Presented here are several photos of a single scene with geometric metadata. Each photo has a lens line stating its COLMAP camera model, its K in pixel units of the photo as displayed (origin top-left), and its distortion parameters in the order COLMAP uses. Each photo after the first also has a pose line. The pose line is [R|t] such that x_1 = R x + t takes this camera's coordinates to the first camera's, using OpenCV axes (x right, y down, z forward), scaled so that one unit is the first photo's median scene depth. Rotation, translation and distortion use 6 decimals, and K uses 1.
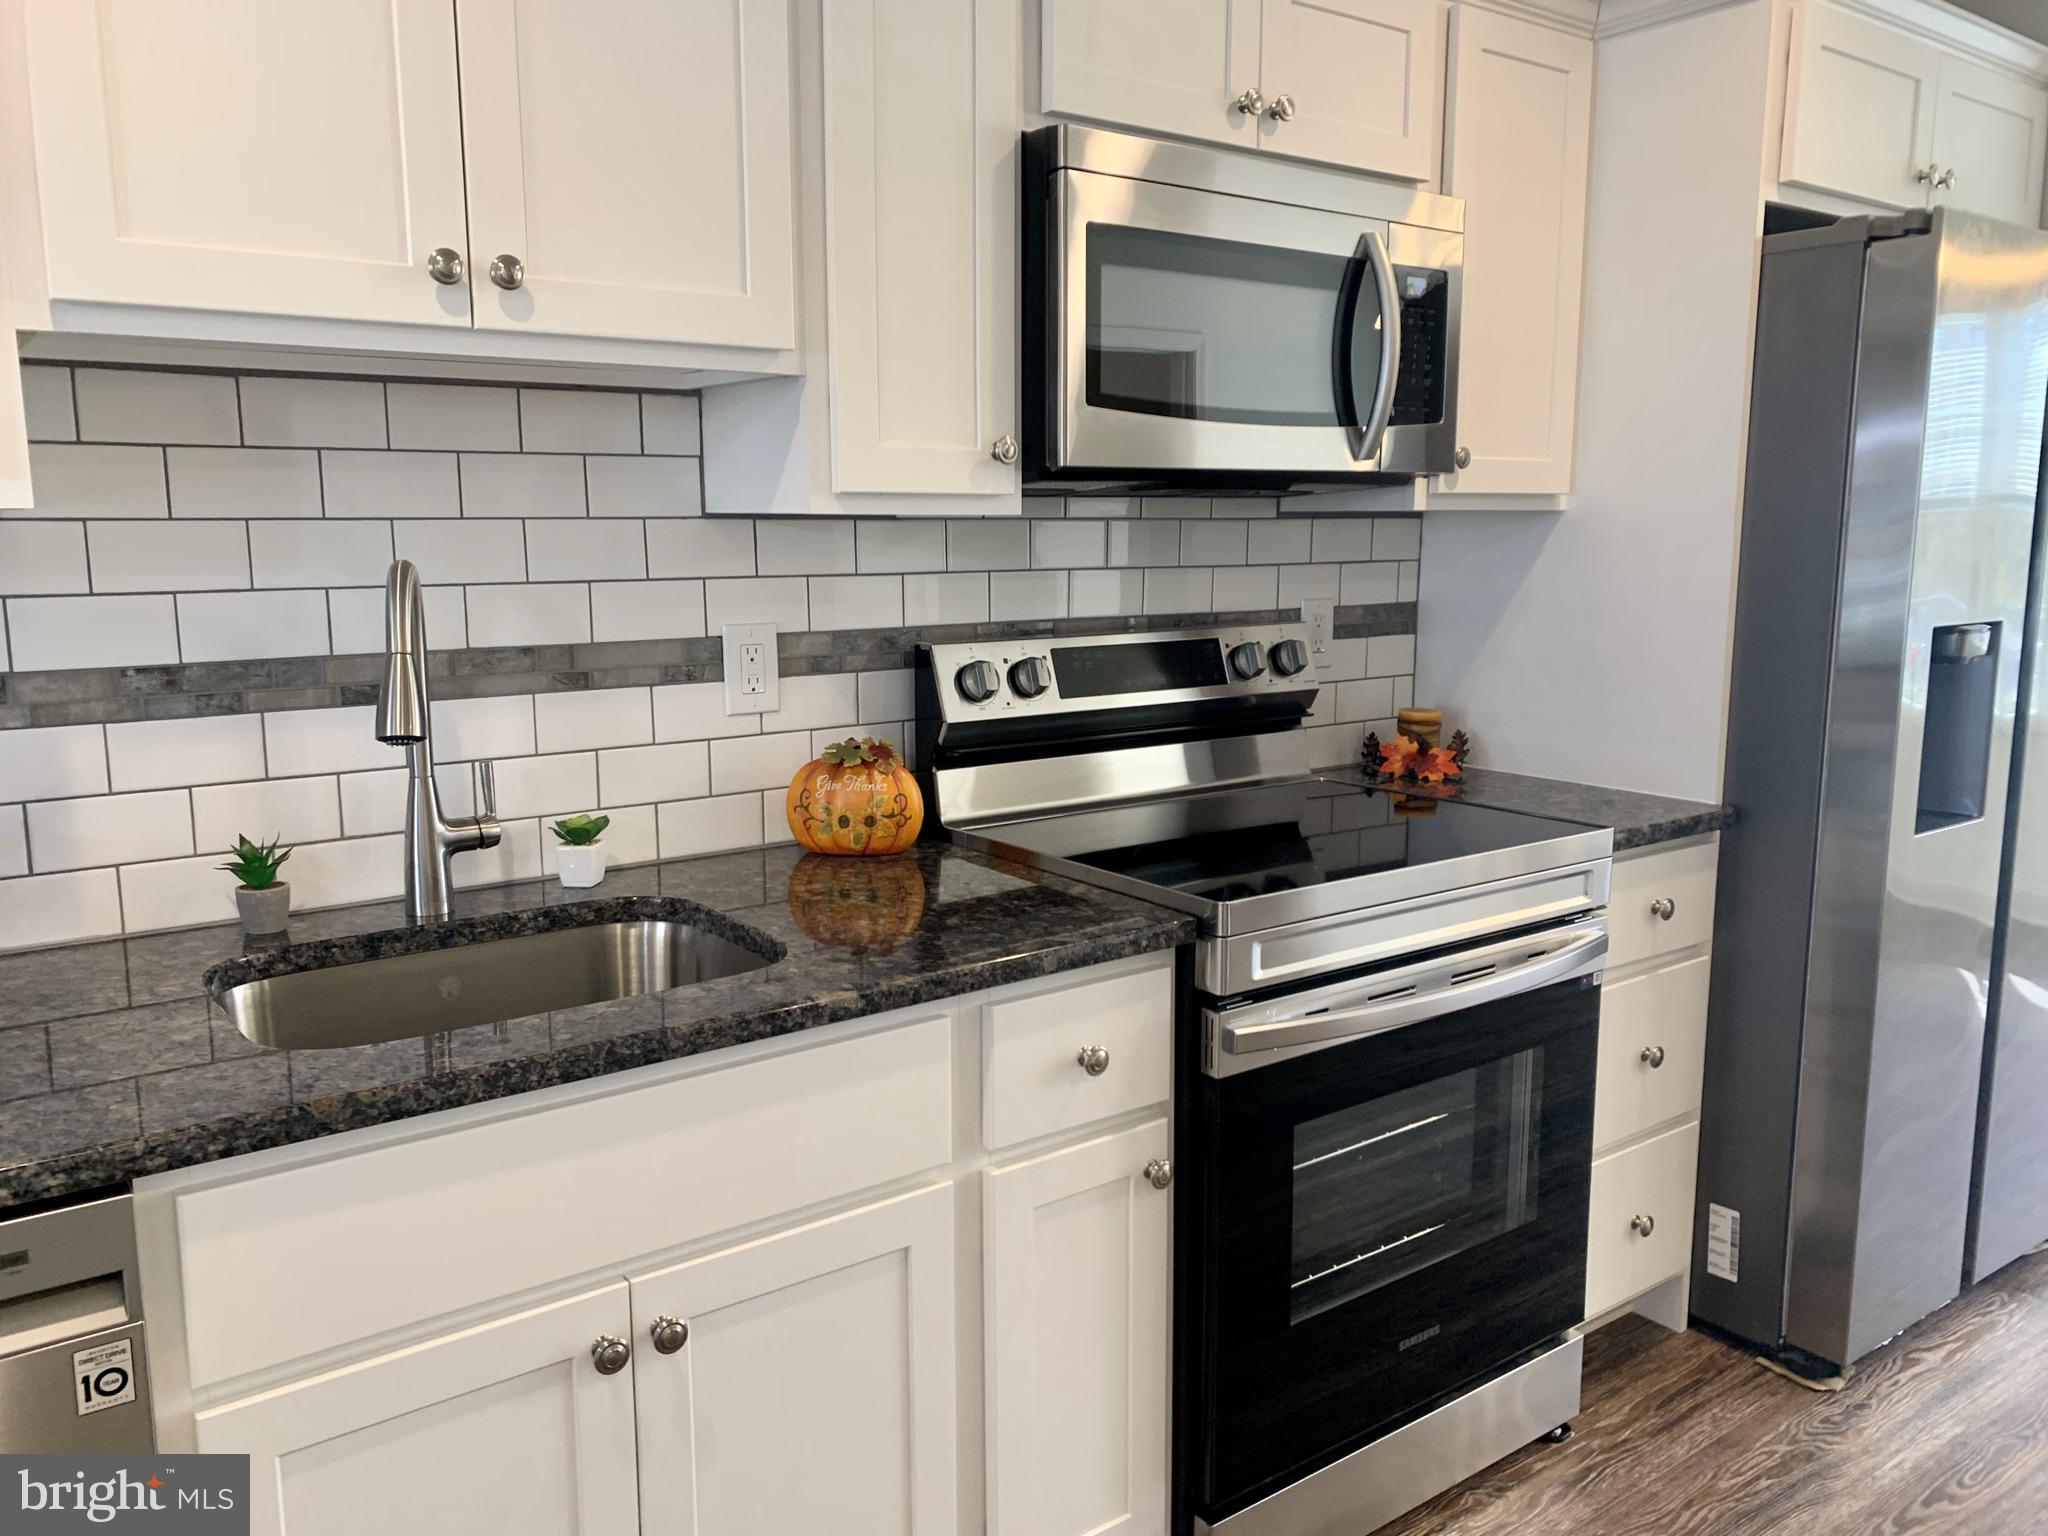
lens RADIAL K [[1562.8, 0, 1024.0], [0, 1562.8, 768.0], [0, 0, 1]] dist [0.005132, 0.003778]
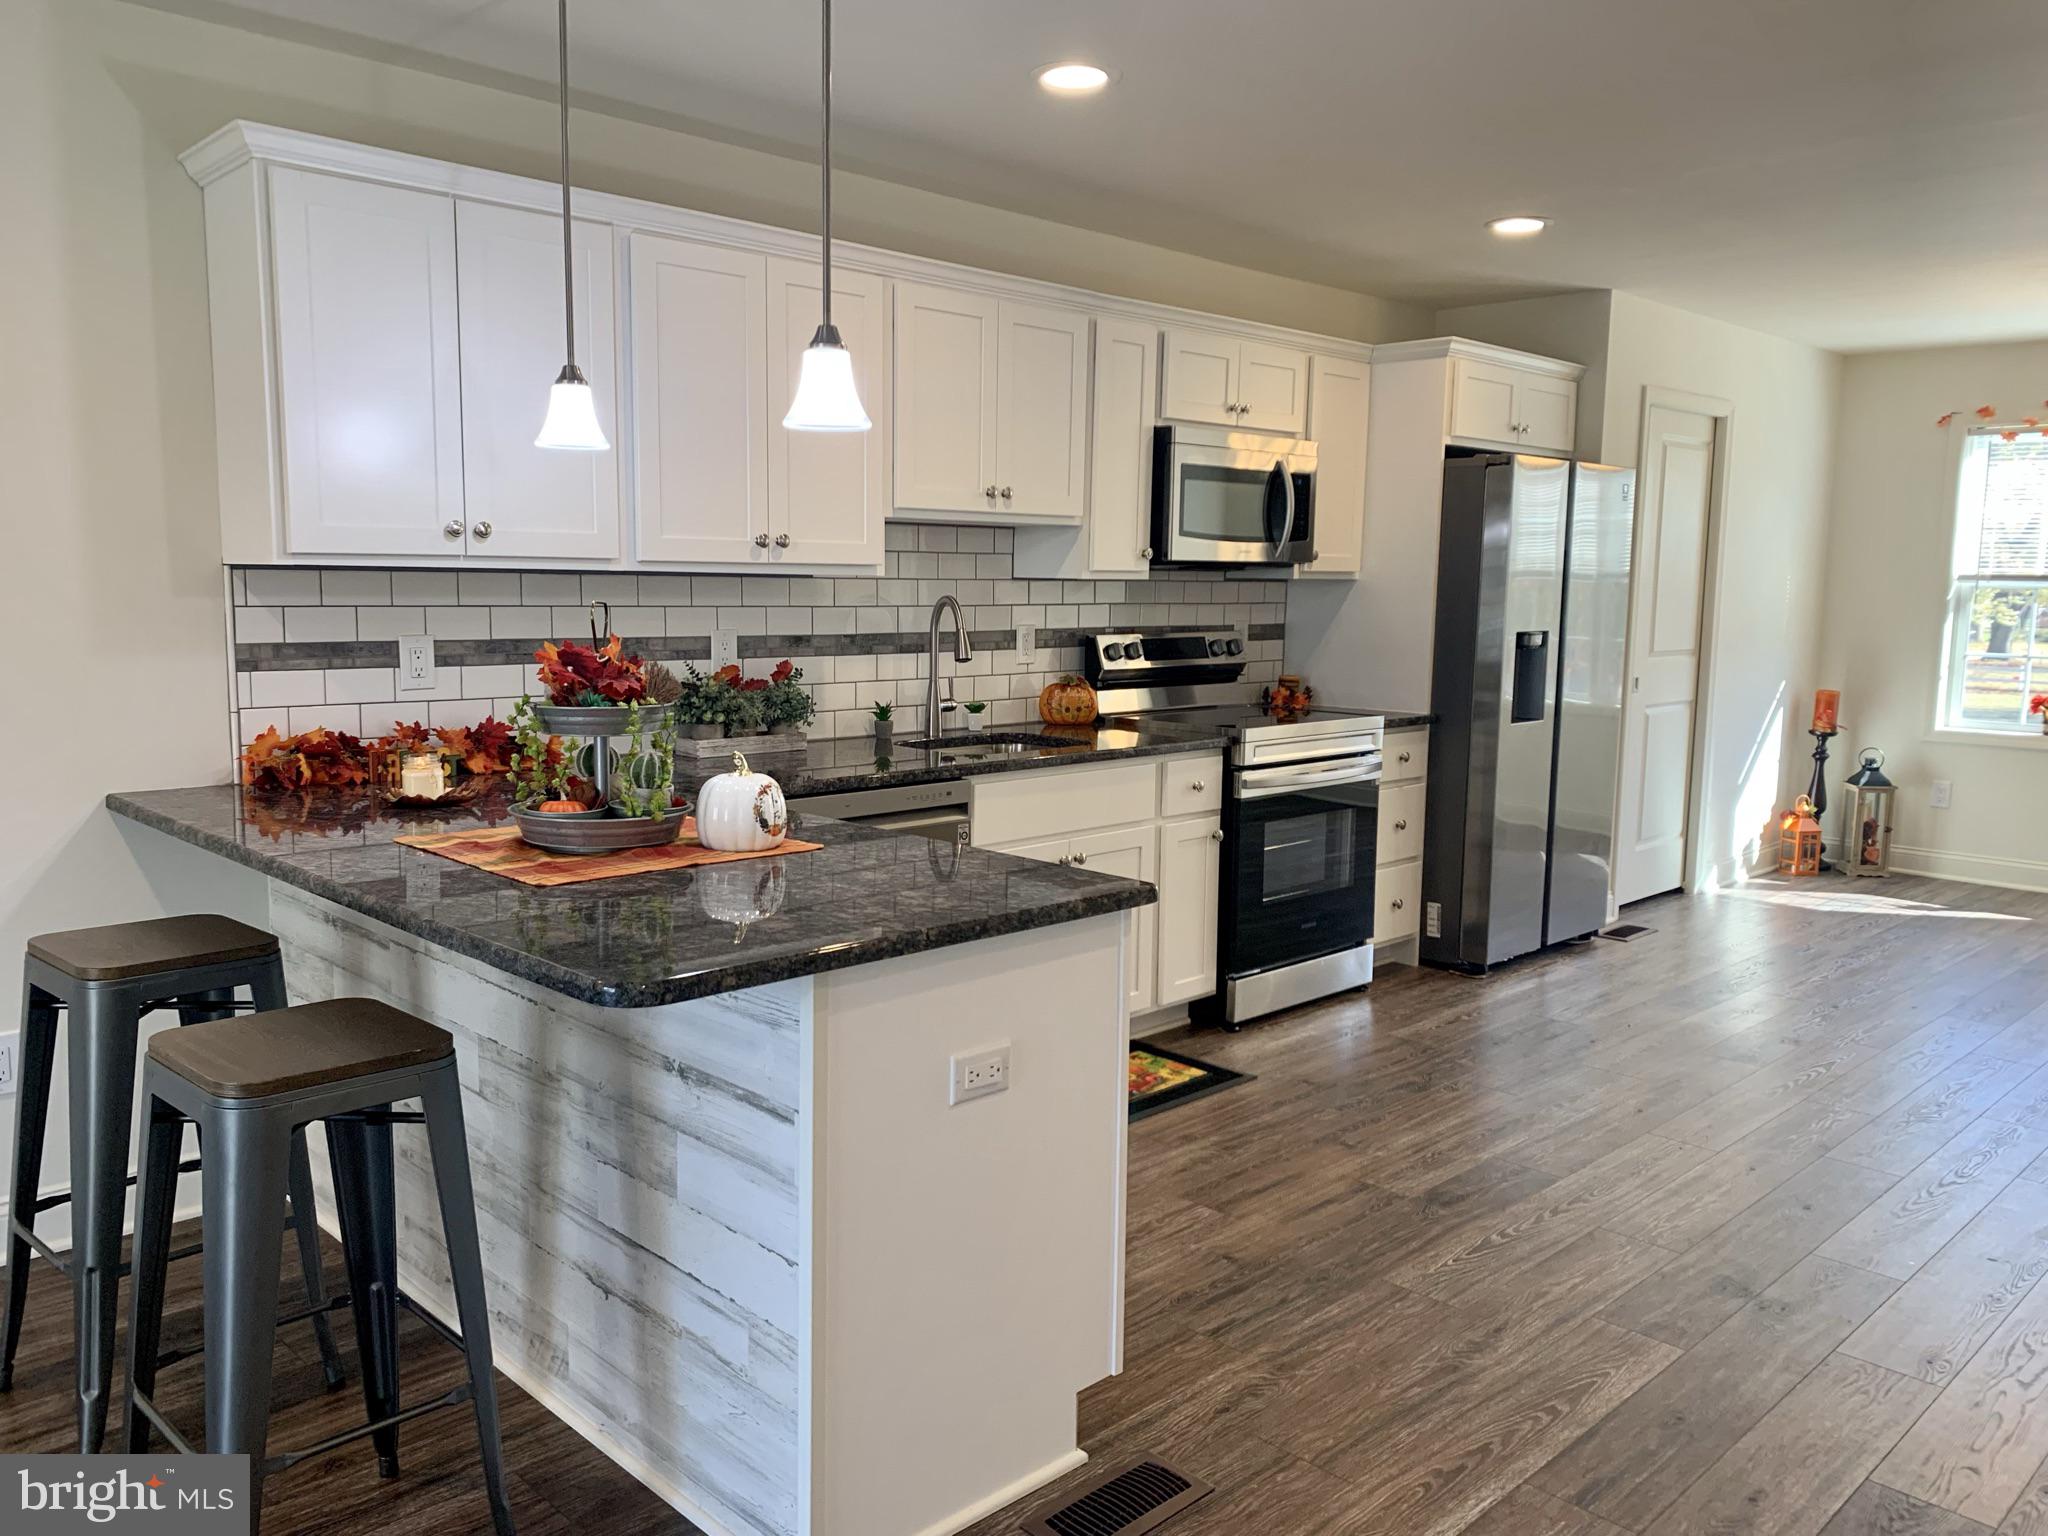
lens RADIAL K [[1550.5, 0, 987.0], [0, 1550.5, 777.1], [0, 0, 1]] dist [0.058336, 0.000114]
pose [[0.991725, -0.002215, 0.128364, -0.492034], [0.005628, 0.999640, -0.026230, 0.180478], [-0.128259, 0.026735, 0.991380, -1.183258]]
